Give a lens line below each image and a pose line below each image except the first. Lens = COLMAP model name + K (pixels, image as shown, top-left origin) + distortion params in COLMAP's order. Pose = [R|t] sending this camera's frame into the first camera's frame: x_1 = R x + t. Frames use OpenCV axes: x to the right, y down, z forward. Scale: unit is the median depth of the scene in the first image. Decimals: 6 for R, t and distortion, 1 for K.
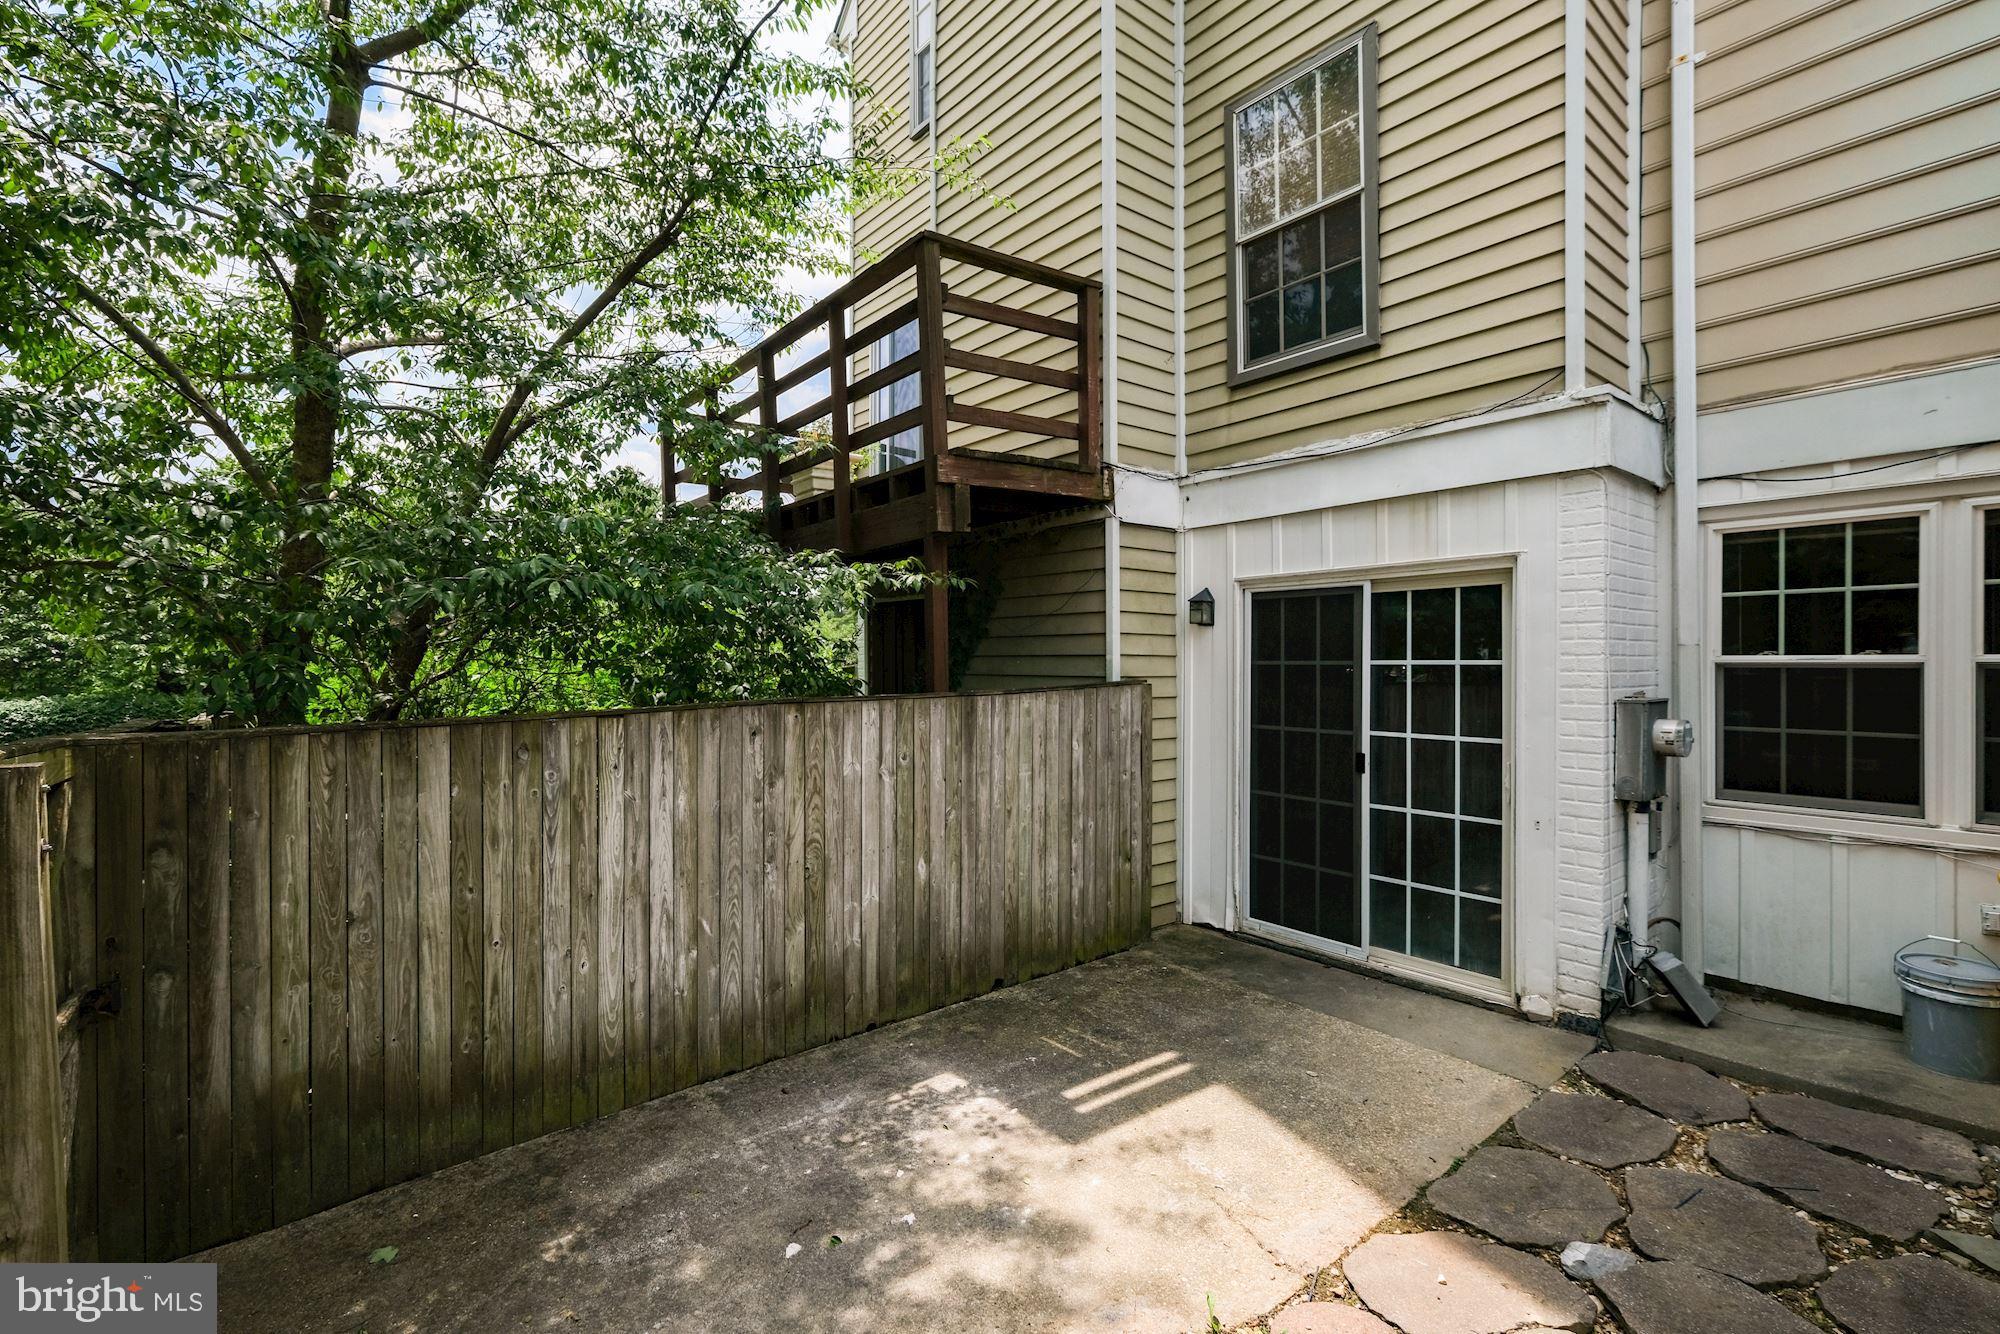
lens RADIAL K [[905.4, 0, 1009.8], [0, 905.4, 689.9], [0, 0, 1]] dist [-0.000317, 0.000414]
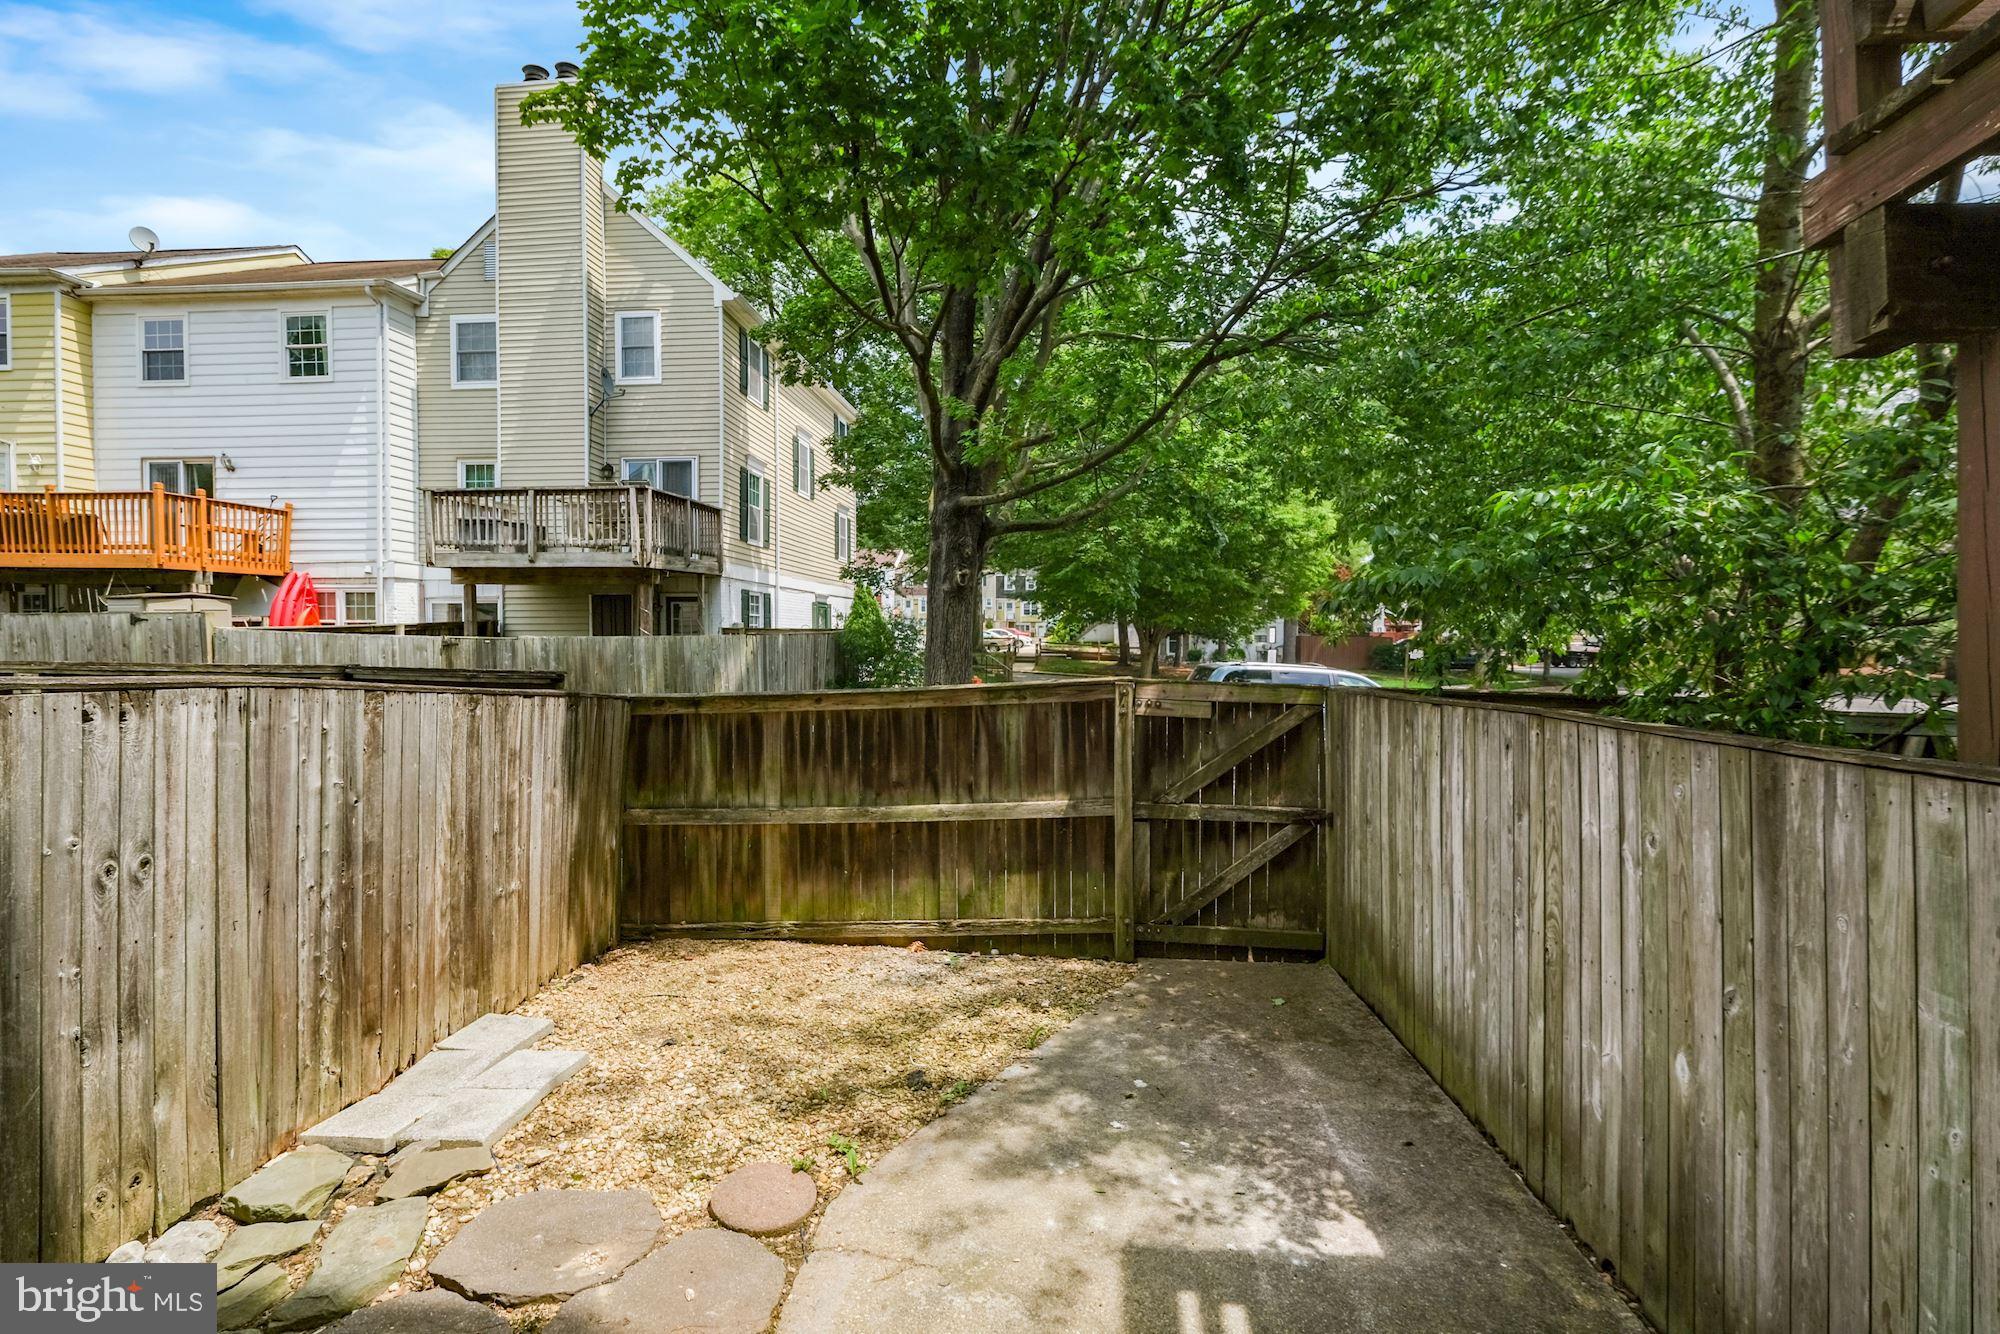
lens RADIAL K [[908.0, 0, 1000.0], [0, 908.0, 667.0], [0, 0, 1]] dist [0.000794, -0.000235]
pose [[-0.689823, 0.040319, -0.722855, 0.578549], [-0.003896, 0.998227, 0.059397, -0.065037], [0.723968, 0.043789, -0.688442, 1.163125]]
